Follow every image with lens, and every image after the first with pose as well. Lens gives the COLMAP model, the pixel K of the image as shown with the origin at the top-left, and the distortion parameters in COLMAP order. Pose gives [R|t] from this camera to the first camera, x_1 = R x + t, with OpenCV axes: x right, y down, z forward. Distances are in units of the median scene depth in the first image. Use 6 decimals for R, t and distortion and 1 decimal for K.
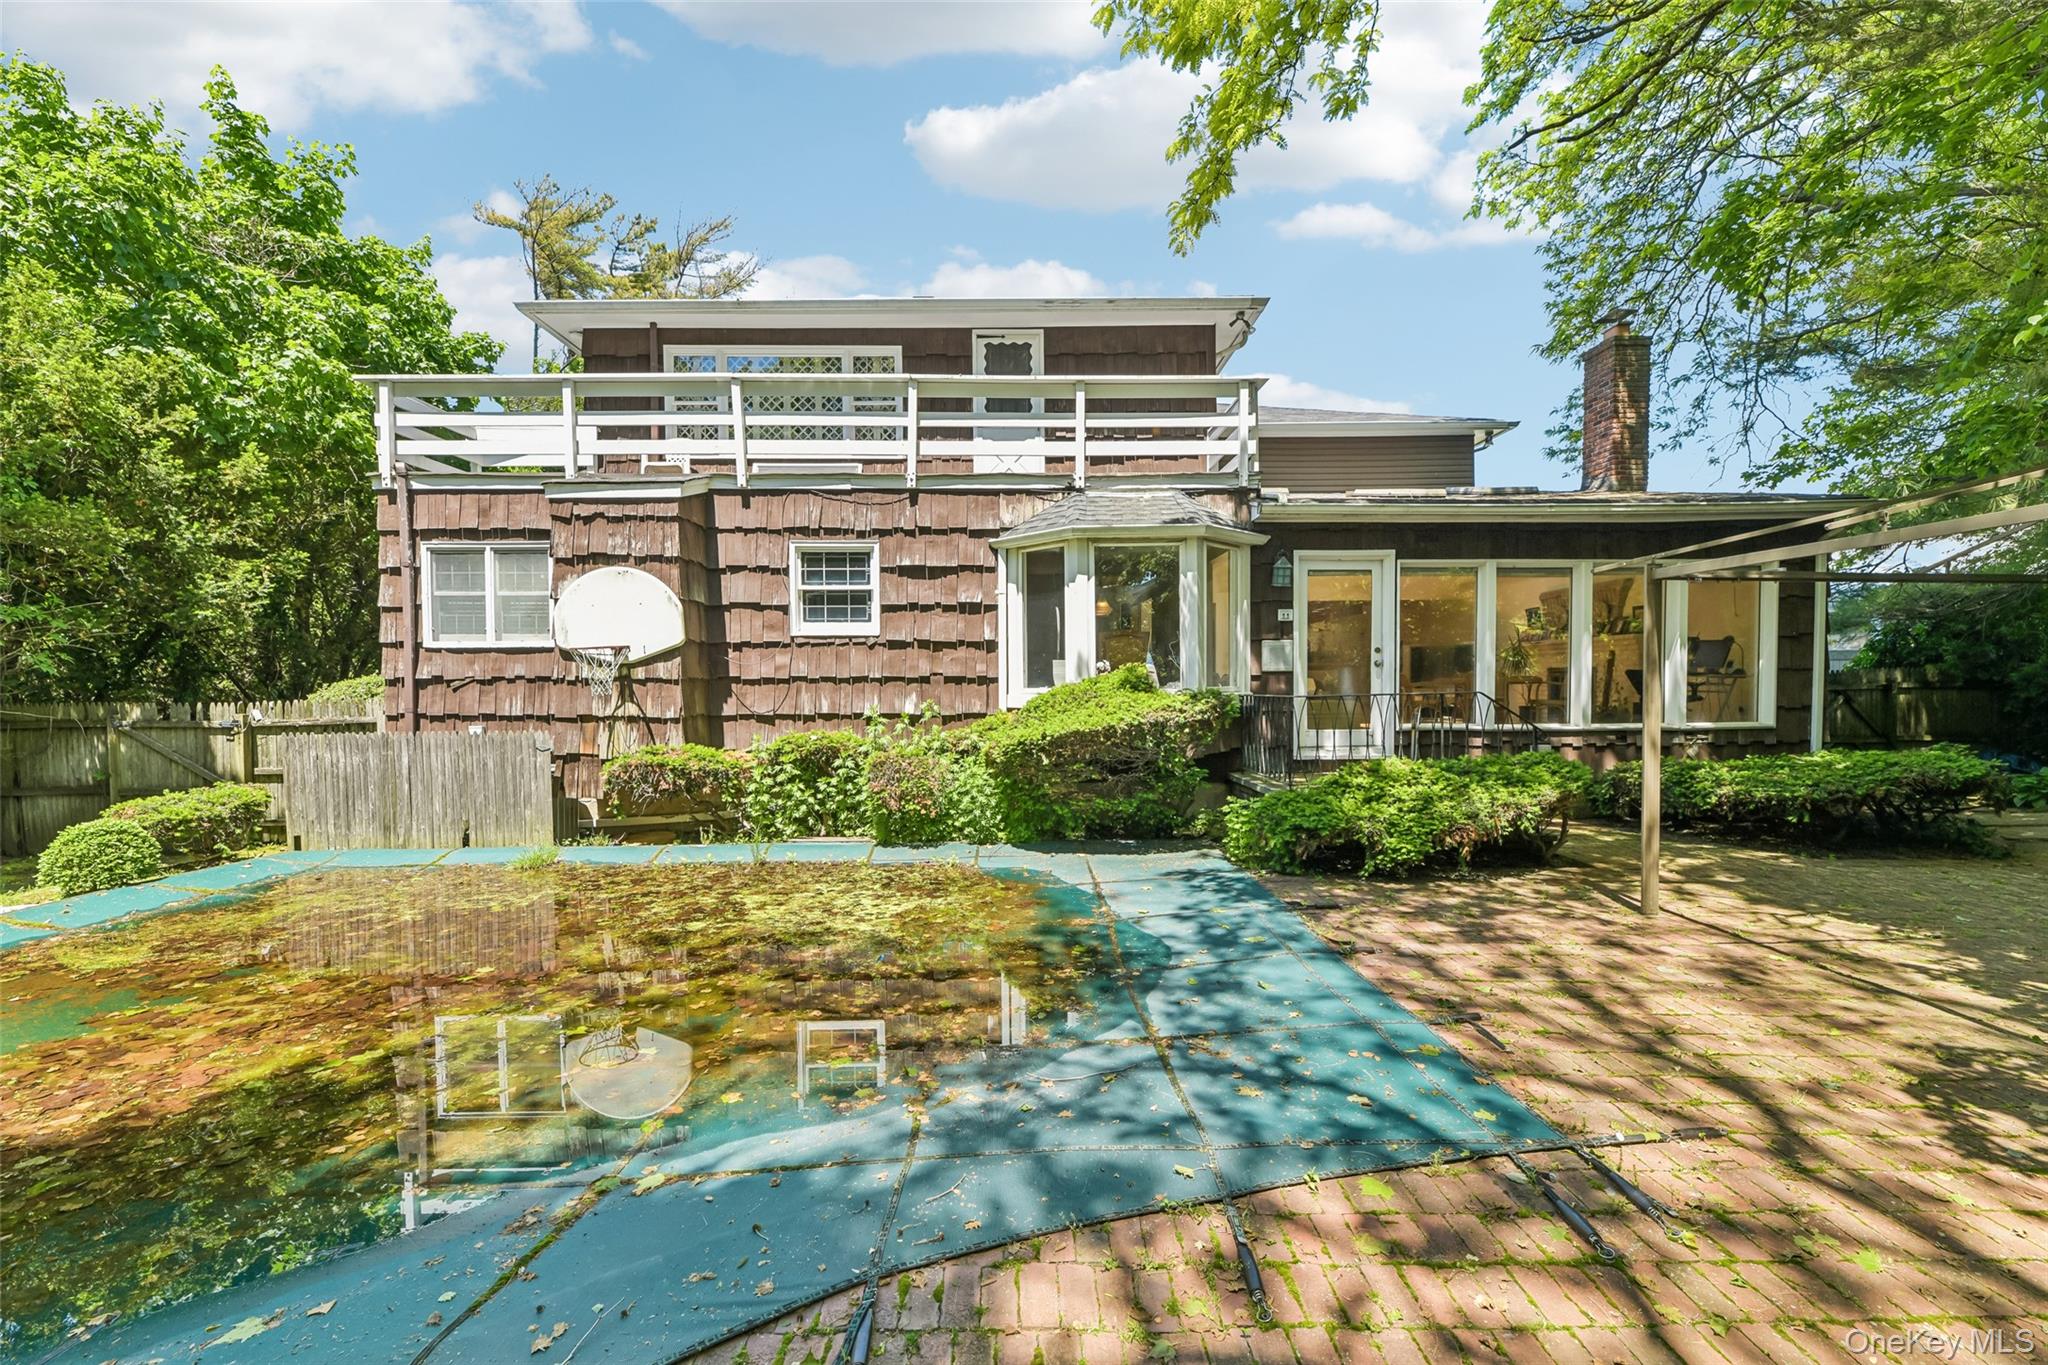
lens RADIAL K [[824.2, 0, 1027.6], [0, 824.2, 704.4], [0, 0, 1]] dist [0.001394, -0.000151]
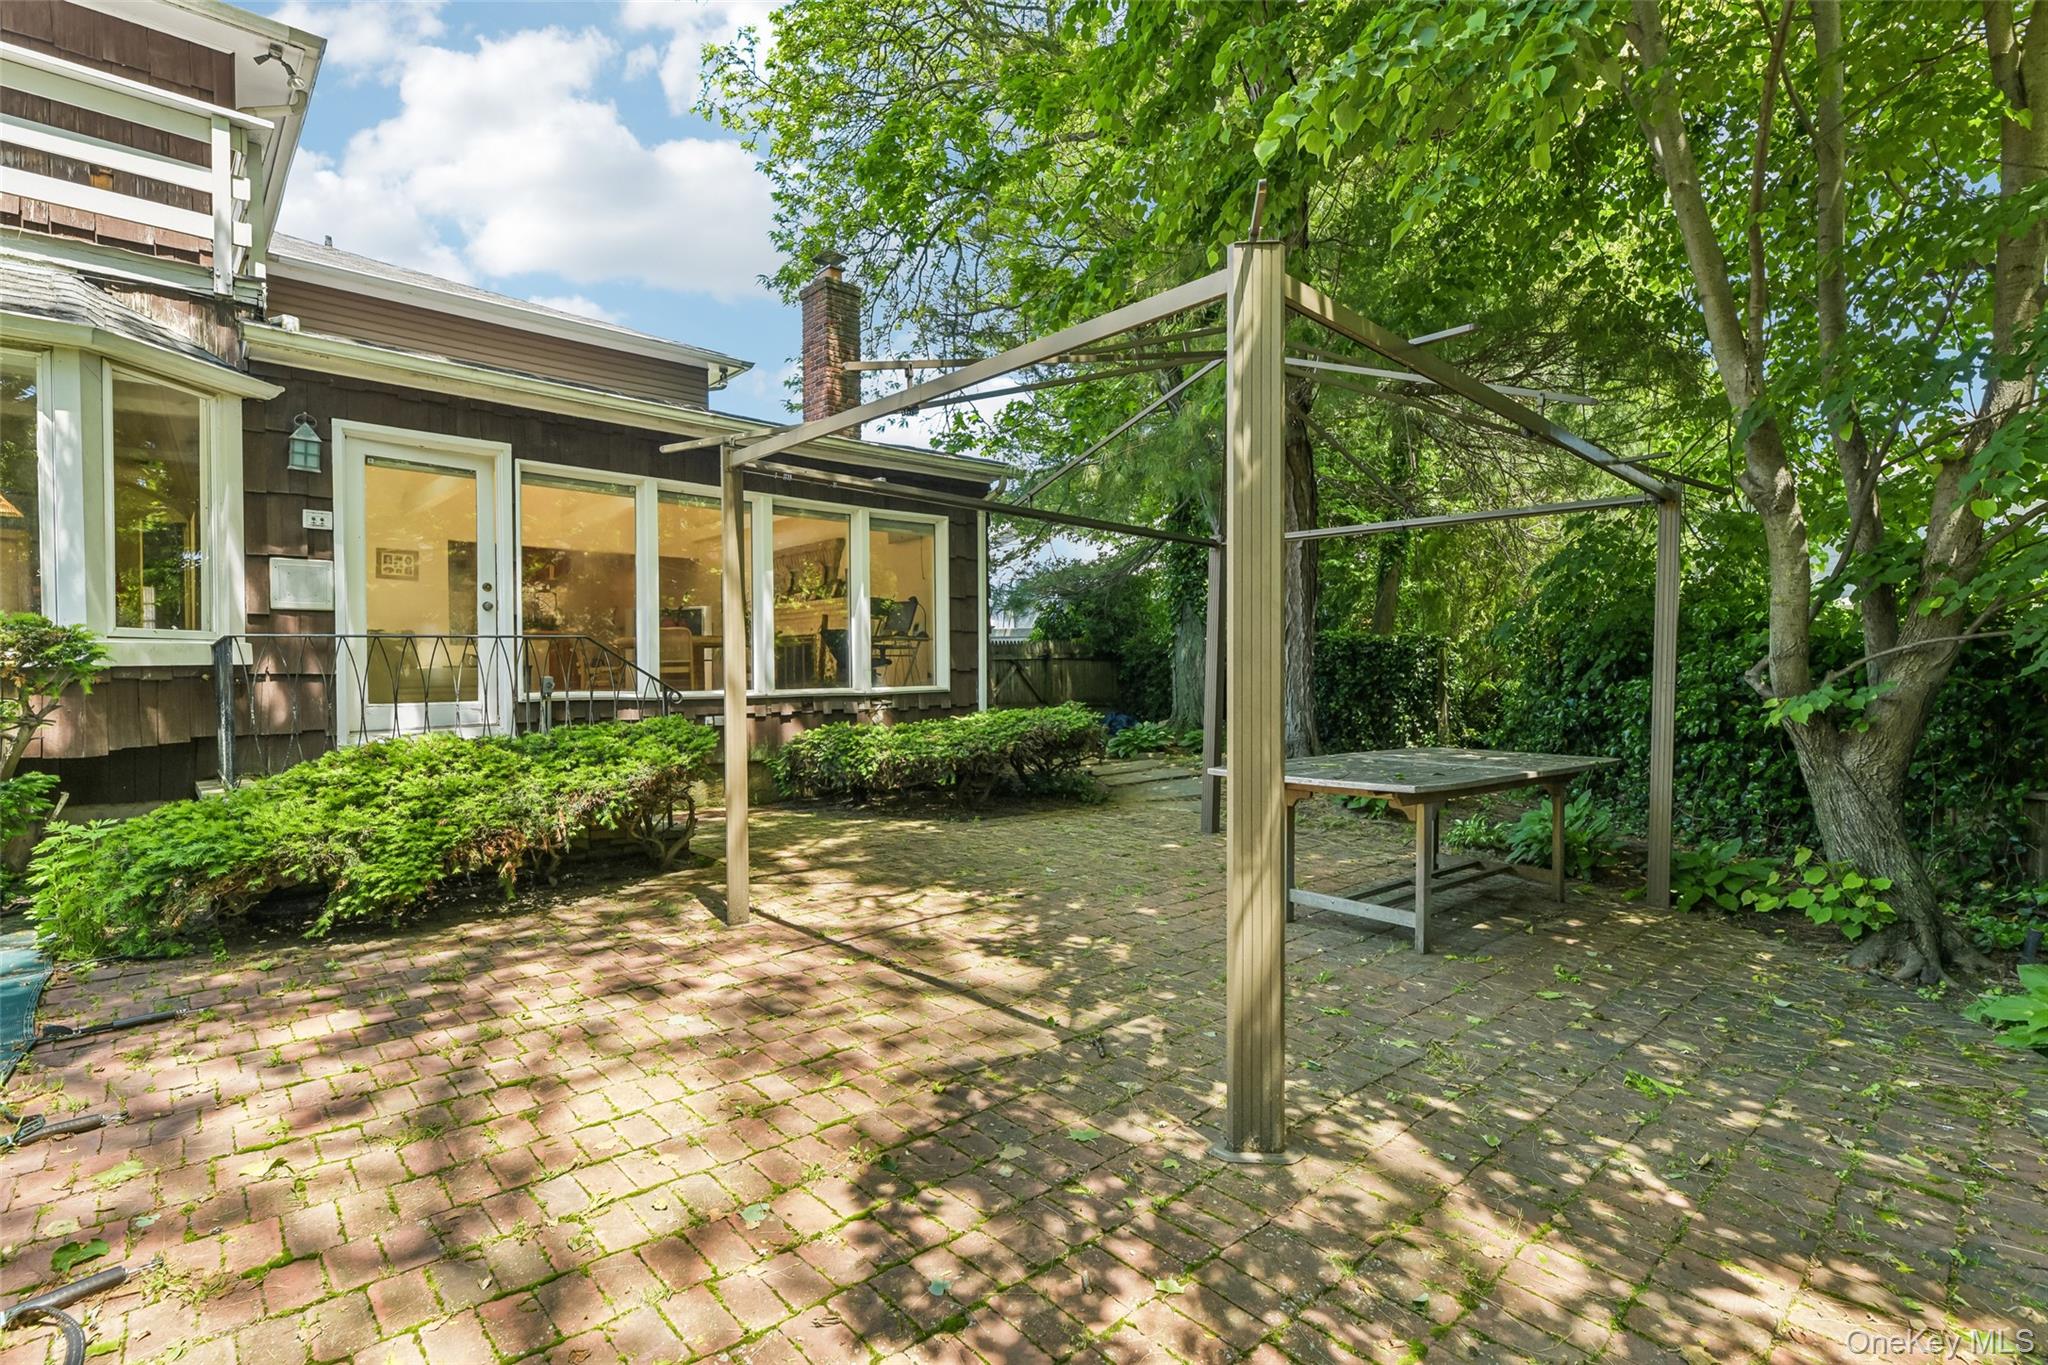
lens RADIAL K [[945.8, 0, 1014.7], [0, 945.8, 666.4], [0, 0, 1]] dist [0.000646, -0.000300]
pose [[0.746779, 0.003172, 0.665065, 0.234725], [0.023492, 0.999239, -0.031145, 0.036653], [-0.664658, 0.038883, 0.746136, 0.125758]]
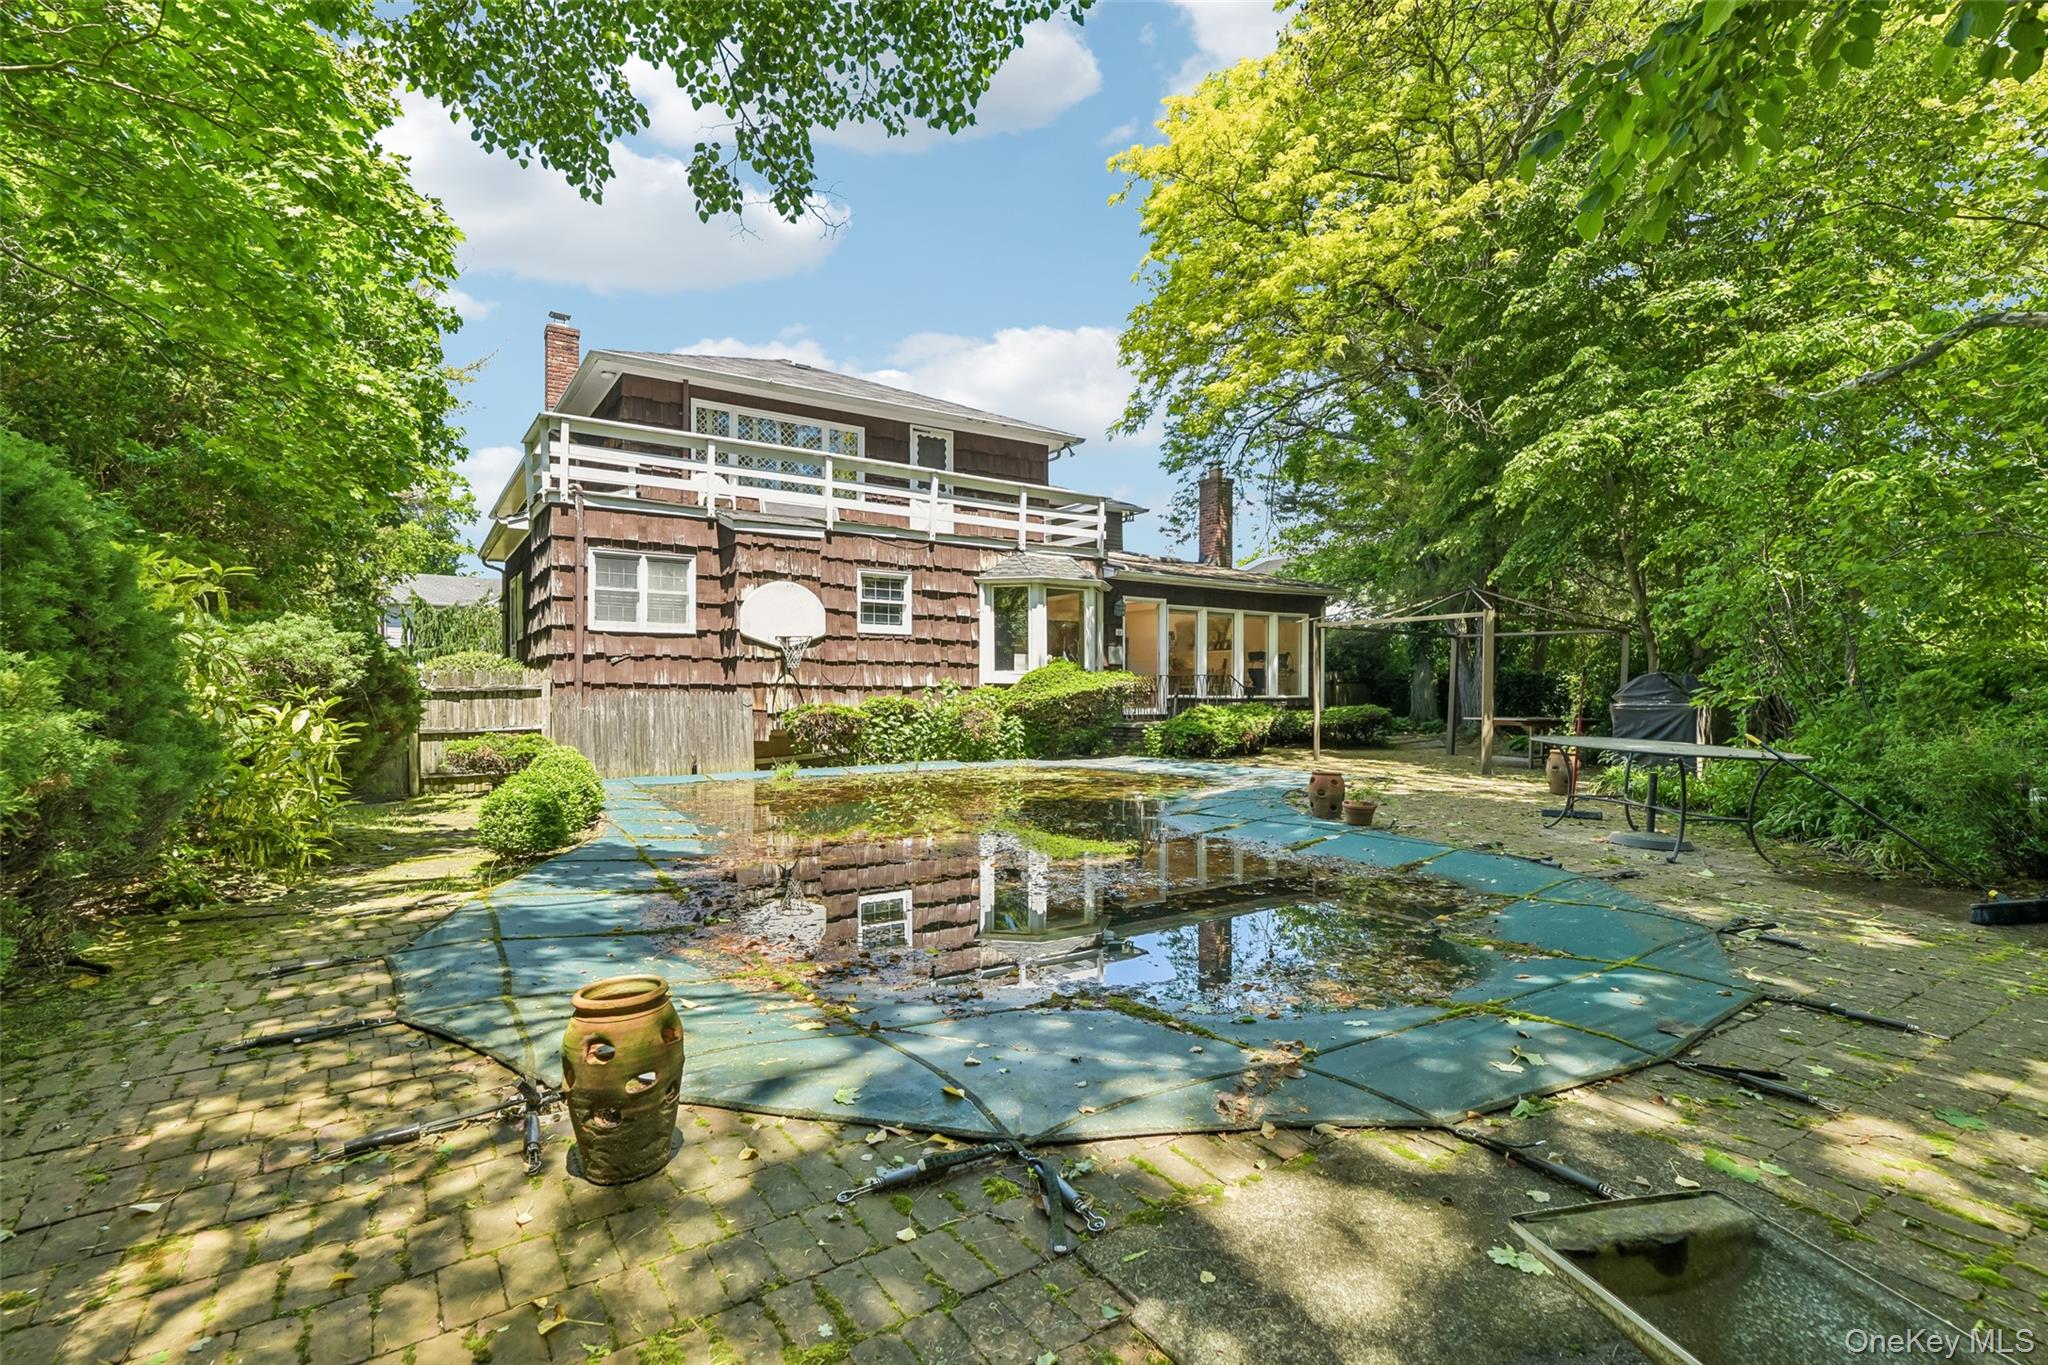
lens RADIAL K [[941.8, 0, 1023.2], [0, 941.8, 691.4], [0, 0, 1]] dist [0.002717, -0.001962]
pose [[0.841778, 0.006985, 0.539779, -0.947456], [0.009933, 0.999547, -0.028425, 0.072596], [-0.539733, 0.029289, 0.841327, -0.573076]]
